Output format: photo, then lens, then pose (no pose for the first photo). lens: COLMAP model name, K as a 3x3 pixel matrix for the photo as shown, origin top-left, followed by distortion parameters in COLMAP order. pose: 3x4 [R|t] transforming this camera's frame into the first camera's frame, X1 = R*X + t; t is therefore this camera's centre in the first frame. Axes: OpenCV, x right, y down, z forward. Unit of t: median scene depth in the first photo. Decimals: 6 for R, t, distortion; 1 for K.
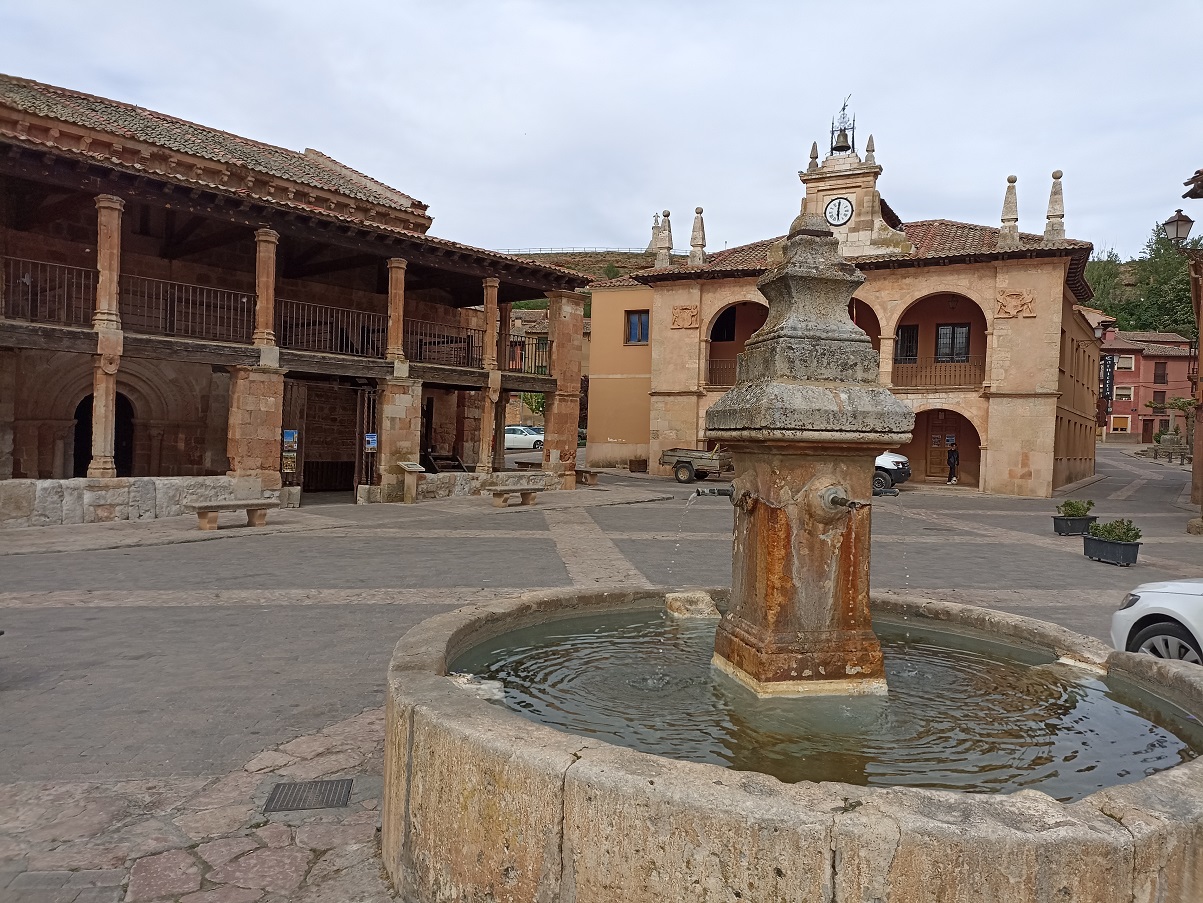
lens RADIAL K [[878.4, 0, 593.3], [0, 878.4, 454.8], [0, 0, 1]] dist [0.062962, -0.048074]
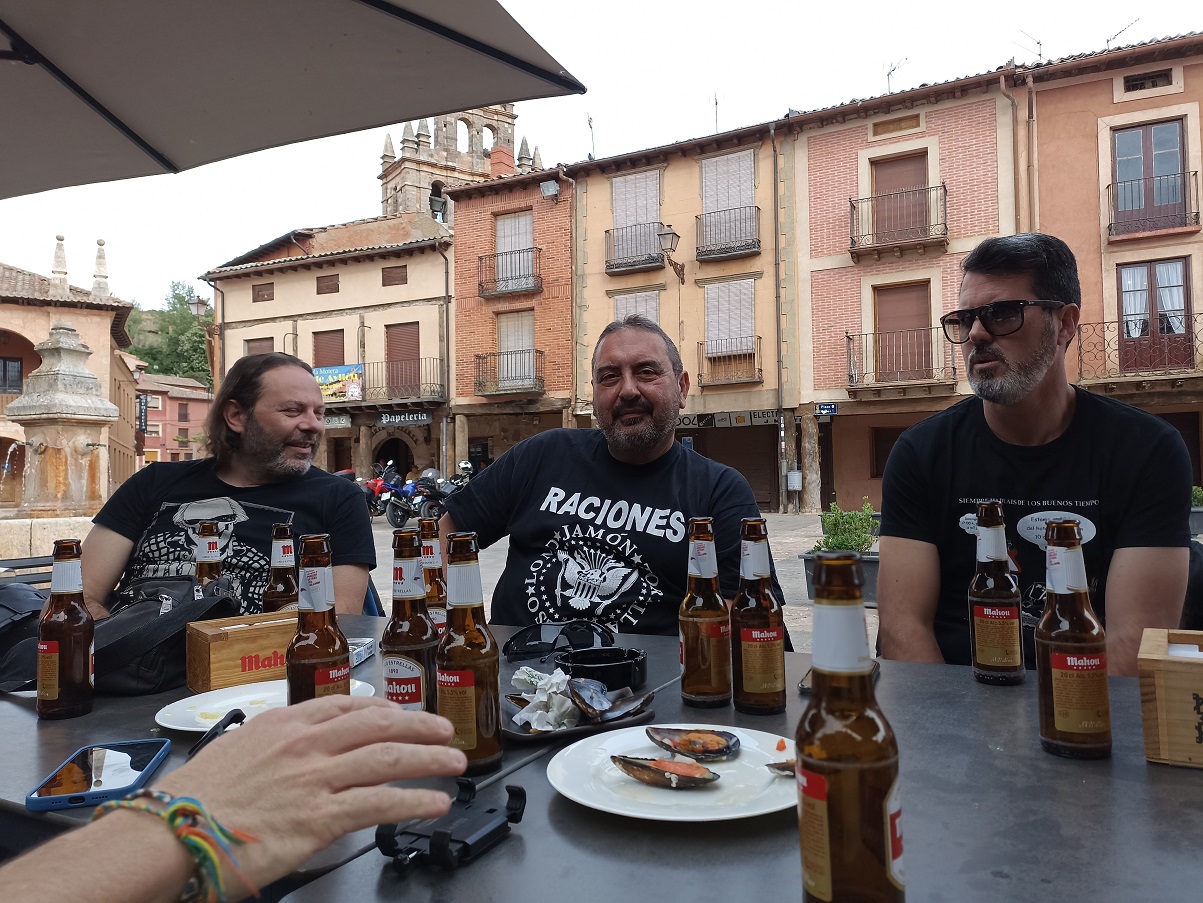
lens RADIAL K [[878.4, 0, 600.4], [0, 878.4, 454.5], [0, 0, 1]] dist [0.062962, -0.048074]
pose [[0.535423, -0.011886, 0.844500, -0.177474], [0.049090, 0.998649, -0.017067, 0.032698], [-0.843156, 0.050595, 0.535283, -0.252769]]
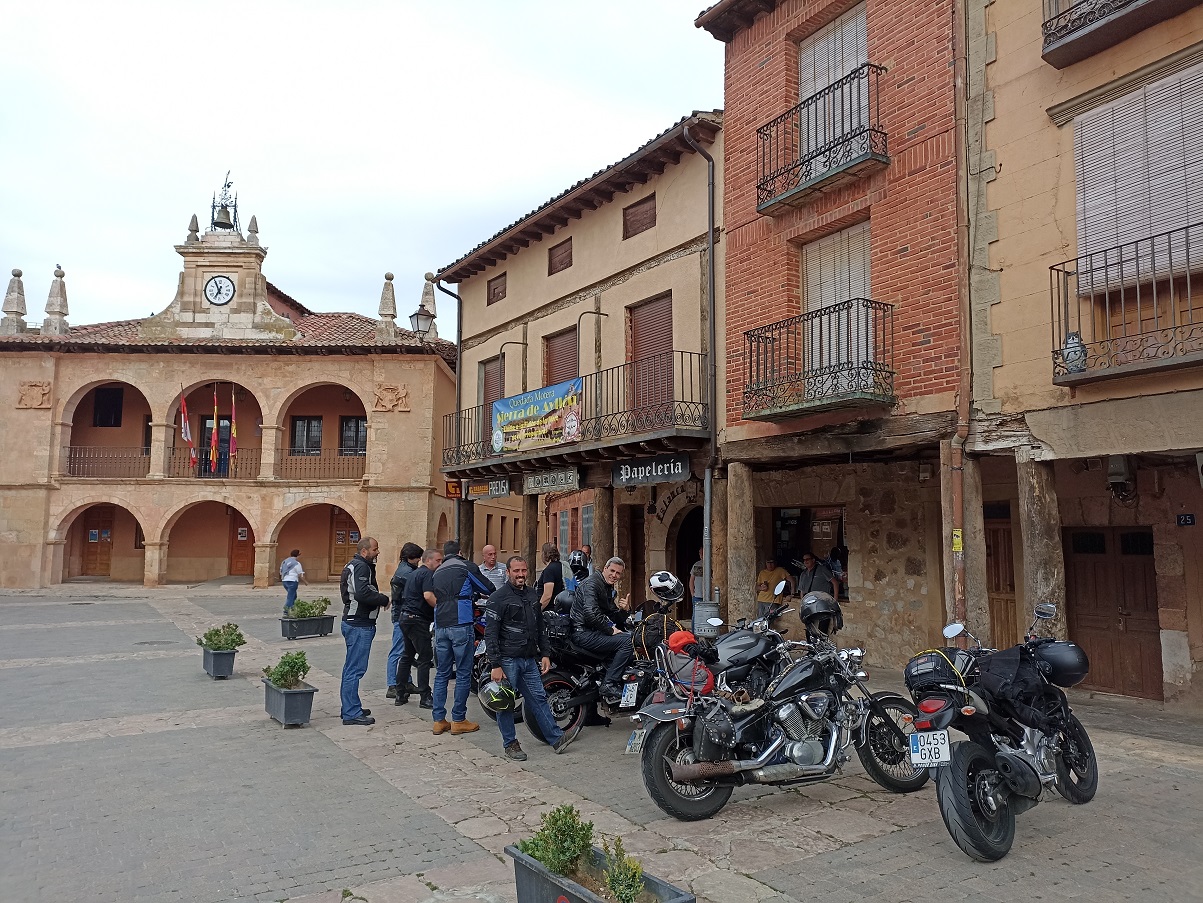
lens RADIAL K [[878.4, 0, 599.2], [0, 878.4, 446.1], [0, 0, 1]] dist [0.062962, -0.048074]
pose [[0.906253, 0.024160, 0.422044, 0.347733], [0.027437, 0.992899, -0.115755, 0.006222], [-0.421844, 0.116483, 0.899155, 0.027802]]
